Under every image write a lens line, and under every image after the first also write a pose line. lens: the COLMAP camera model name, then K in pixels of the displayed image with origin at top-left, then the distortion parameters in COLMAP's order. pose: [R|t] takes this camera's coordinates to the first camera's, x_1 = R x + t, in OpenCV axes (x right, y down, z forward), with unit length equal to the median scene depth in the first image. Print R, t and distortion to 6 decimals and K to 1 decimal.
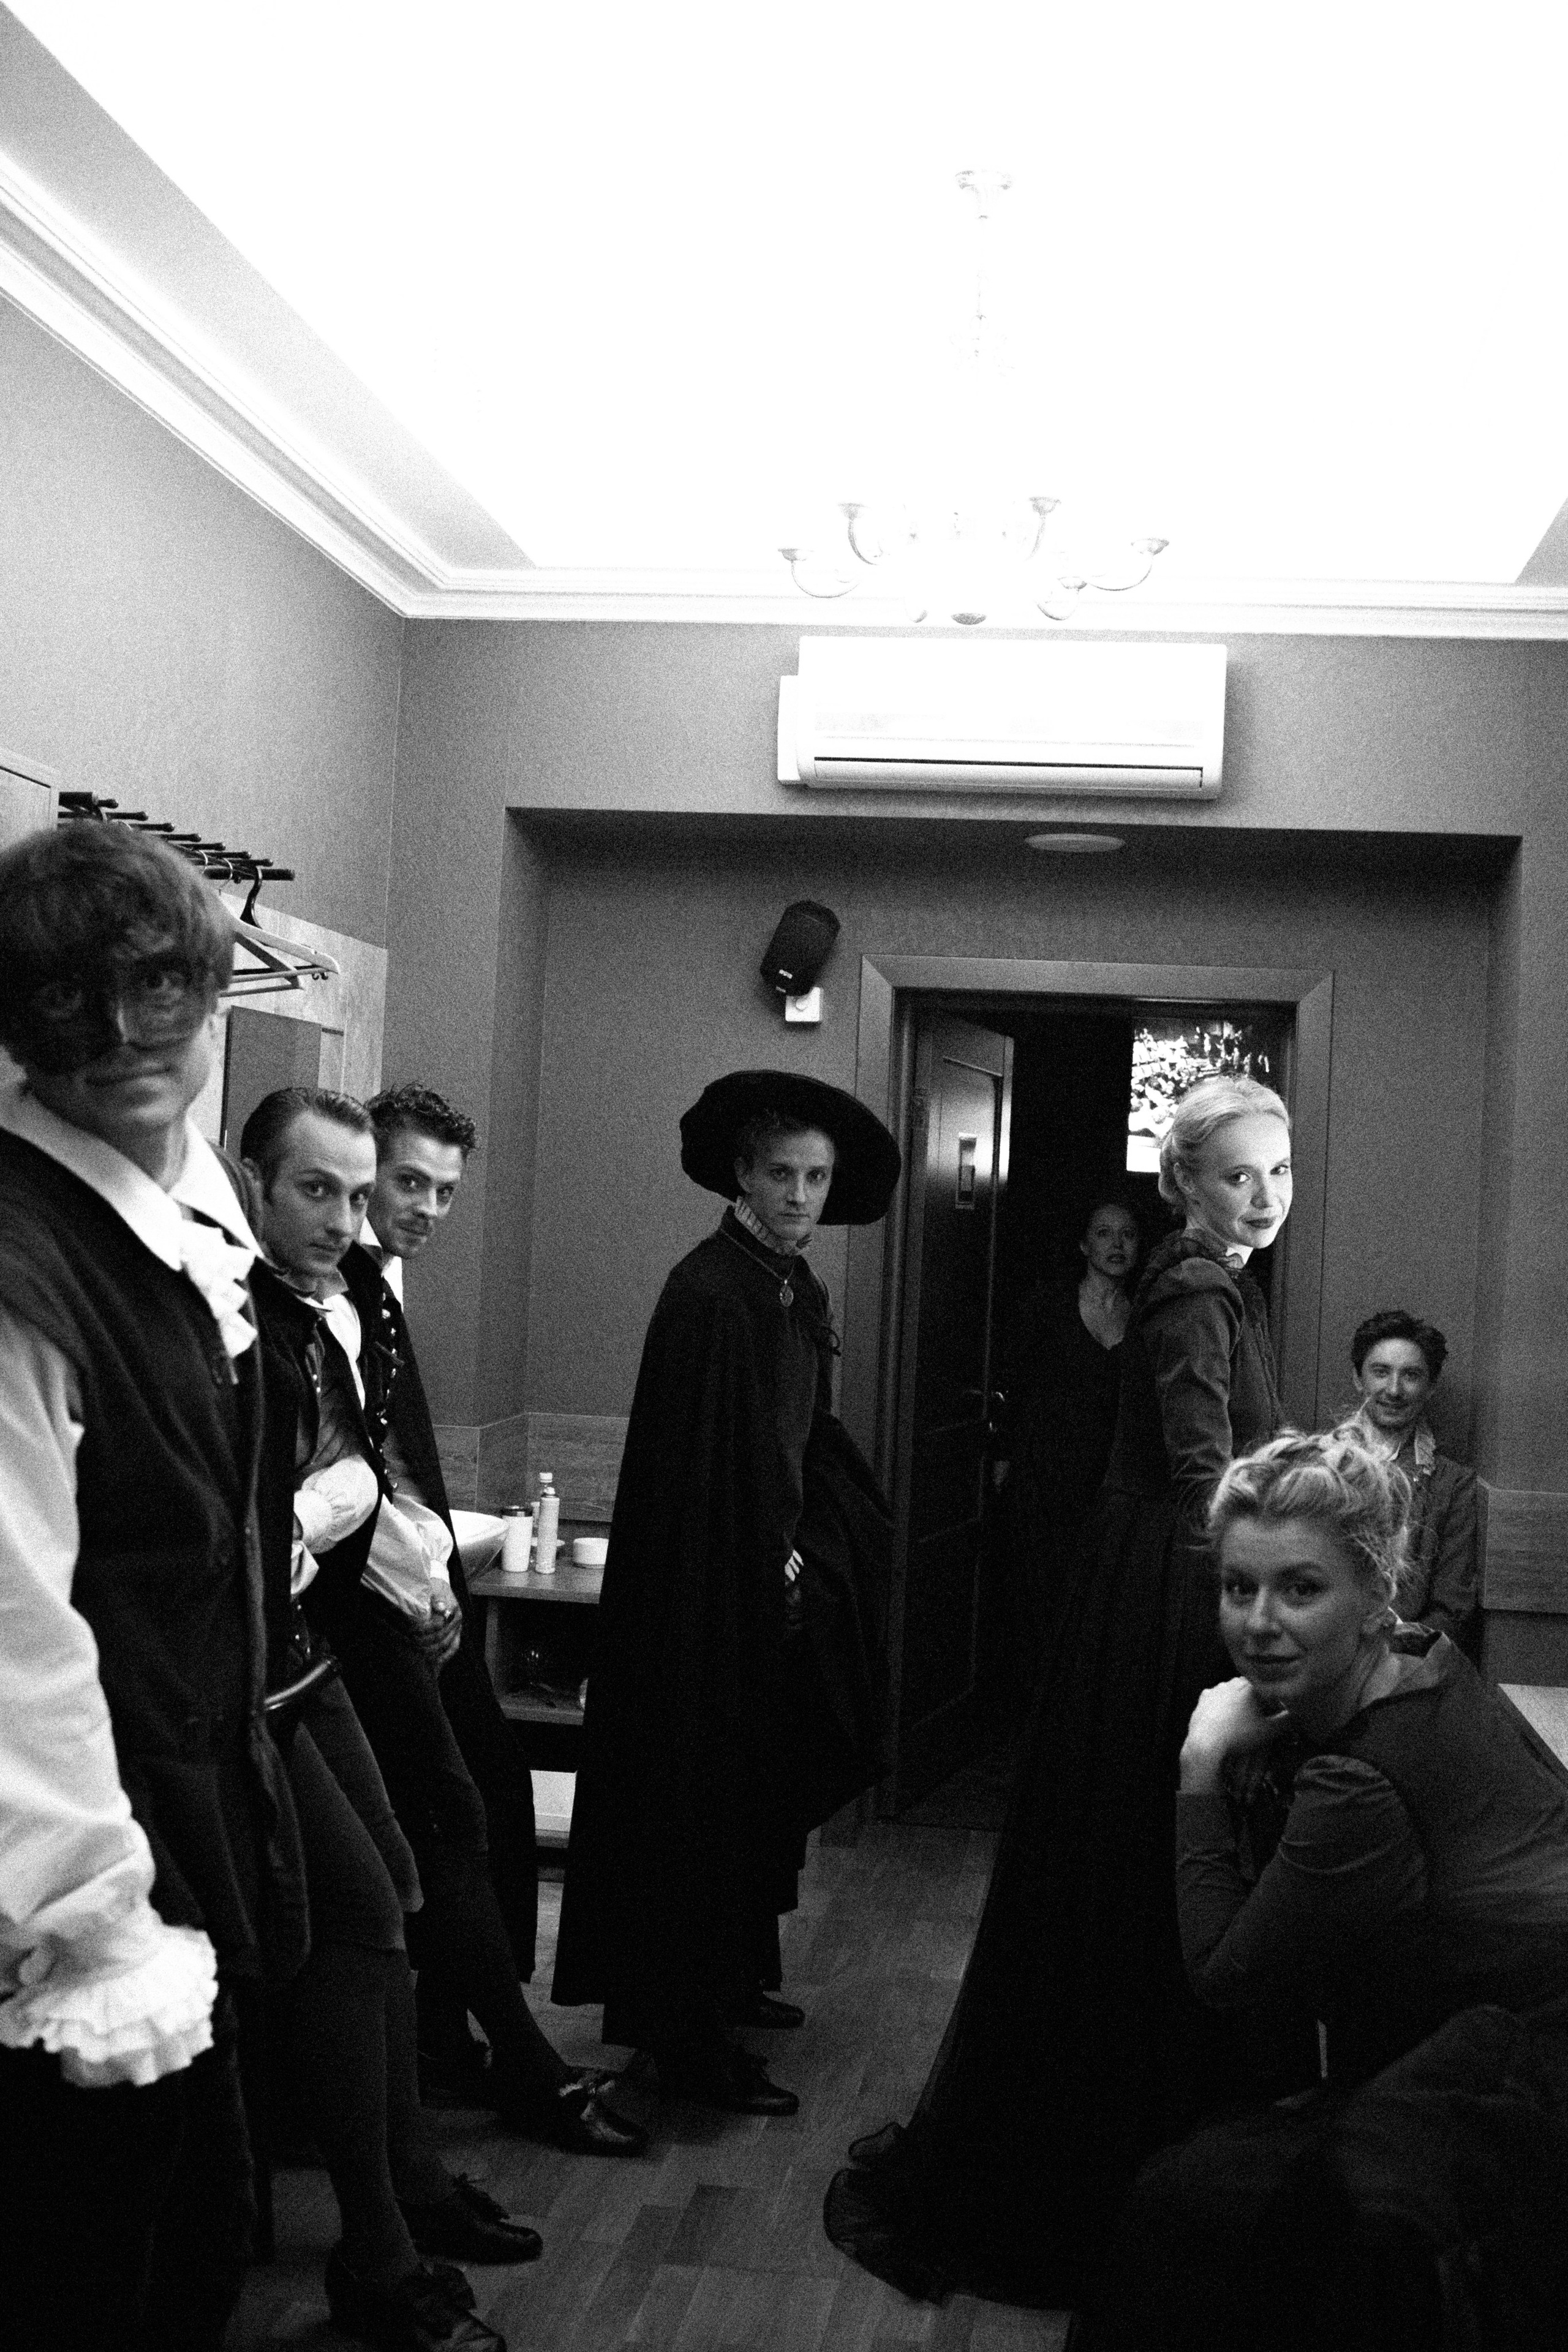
lens RADIAL K [[2724.6, 0, 784.0], [0, 2724.6, 1176.0], [0, 0, 1]] dist [-0.069785, 0.036864]
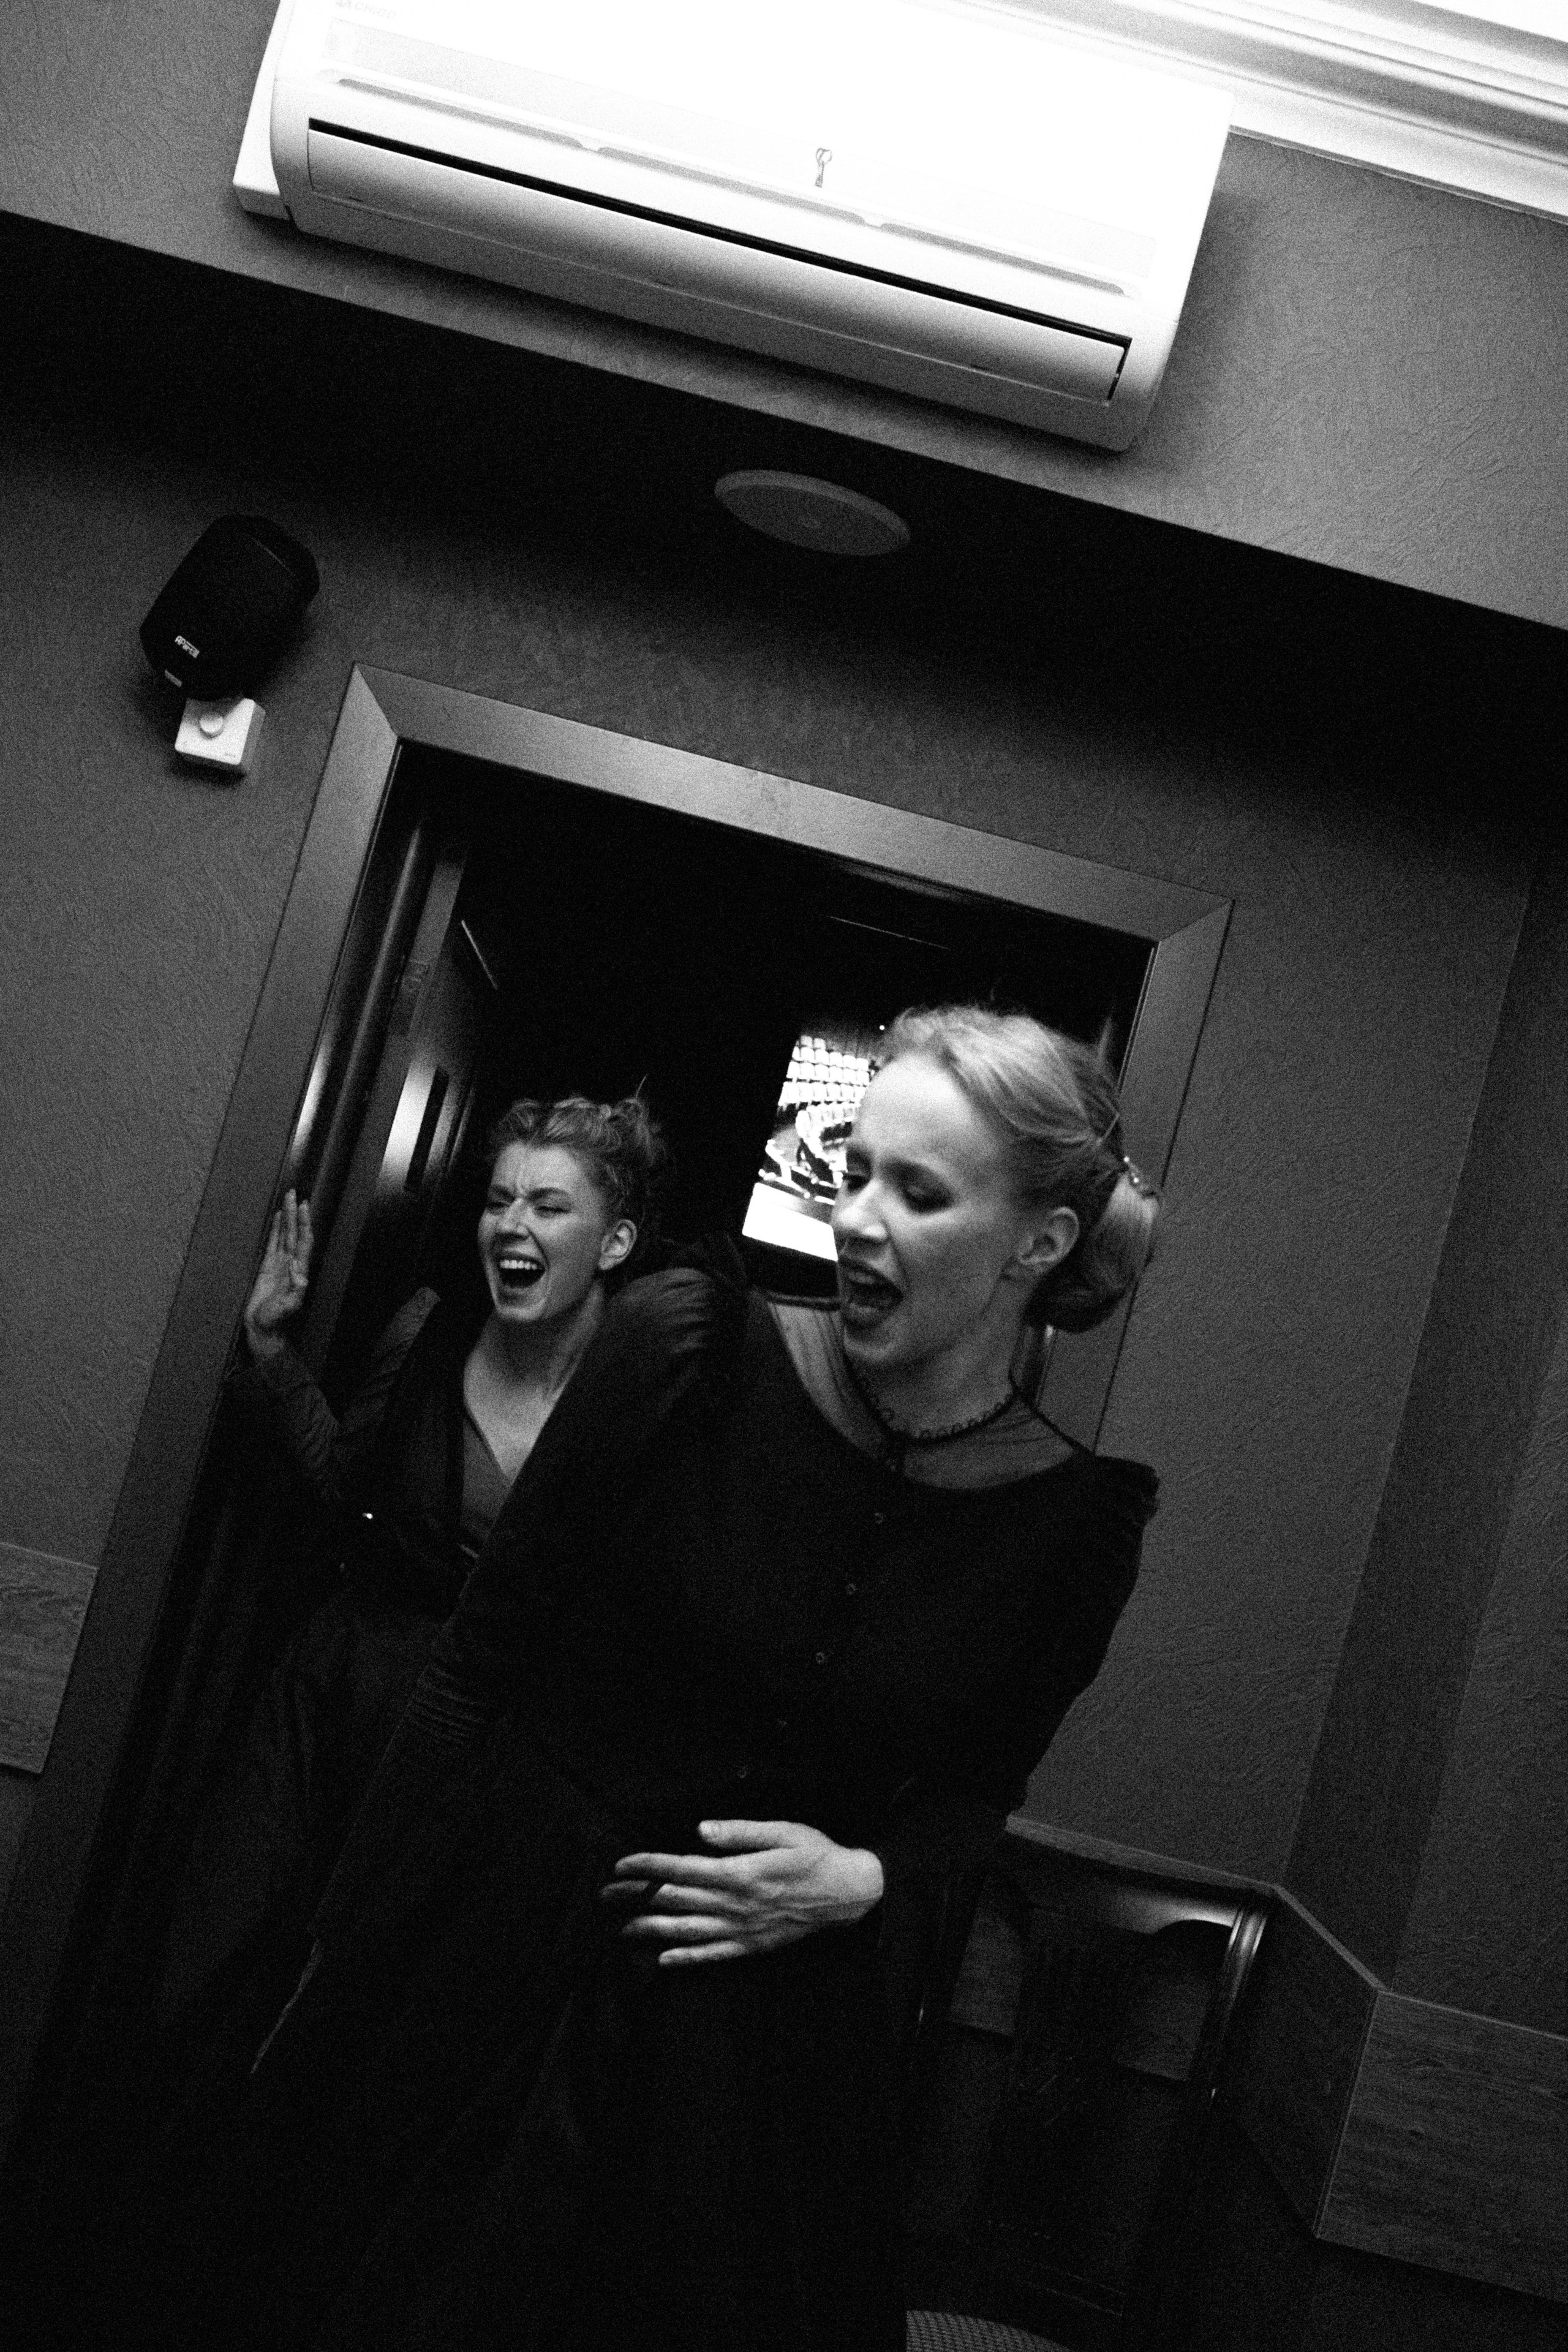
lens RADIAL K [[2724.6, 0, 784.0], [0, 2724.6, 1176.0], [0, 0, 1]] dist [-0.069785, 0.036864]
pose [[0.964874, 0.221622, 0.141072, 0.056736], [-0.216119, 0.974906, -0.053398, 0.022458], [-0.149366, 0.021034, 0.988558, 0.493875]]
